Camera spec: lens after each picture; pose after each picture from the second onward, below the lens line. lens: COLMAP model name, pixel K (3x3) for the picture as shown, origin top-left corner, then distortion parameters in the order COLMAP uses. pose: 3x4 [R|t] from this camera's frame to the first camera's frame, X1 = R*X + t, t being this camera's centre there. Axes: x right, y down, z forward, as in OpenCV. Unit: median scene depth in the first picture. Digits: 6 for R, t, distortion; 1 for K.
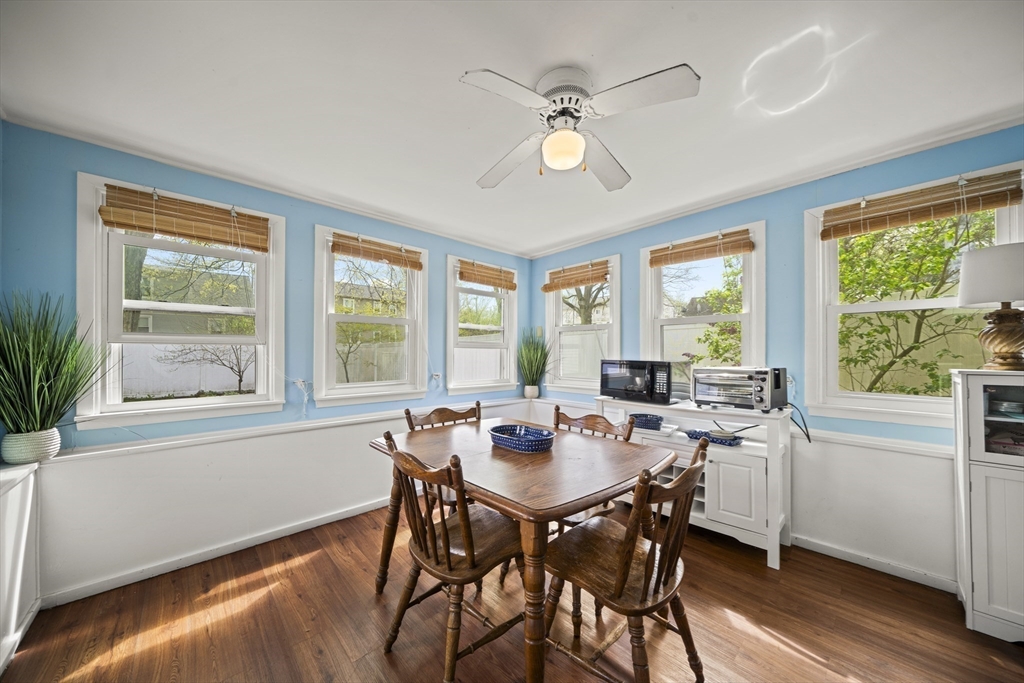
lens RADIAL K [[350.2, 0, 514.8], [0, 350.2, 345.3], [0, 0, 1]] dist [-0.002879, 0.000079]
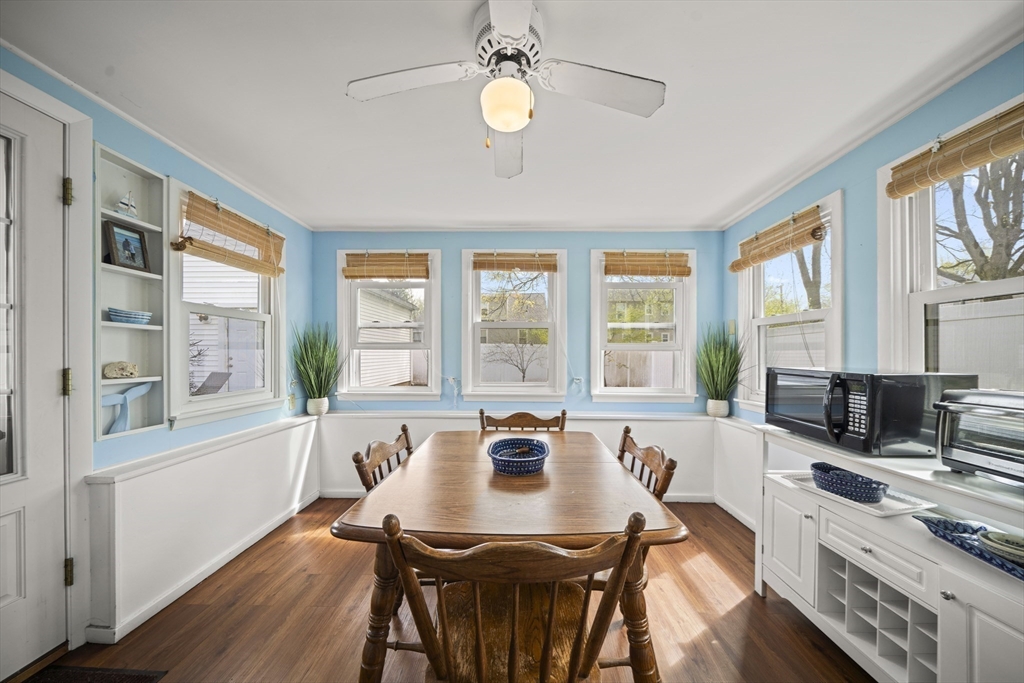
lens RADIAL K [[350.2, 0, 505.3], [0, 350.2, 350.2], [0, 0, 1]] dist [-0.002879, 0.000079]
pose [[0.721259, -0.007095, -0.692629, 0.347300], [0.012727, 0.999914, 0.003010, 0.001097], [0.692549, -0.010986, 0.721287, 0.210792]]
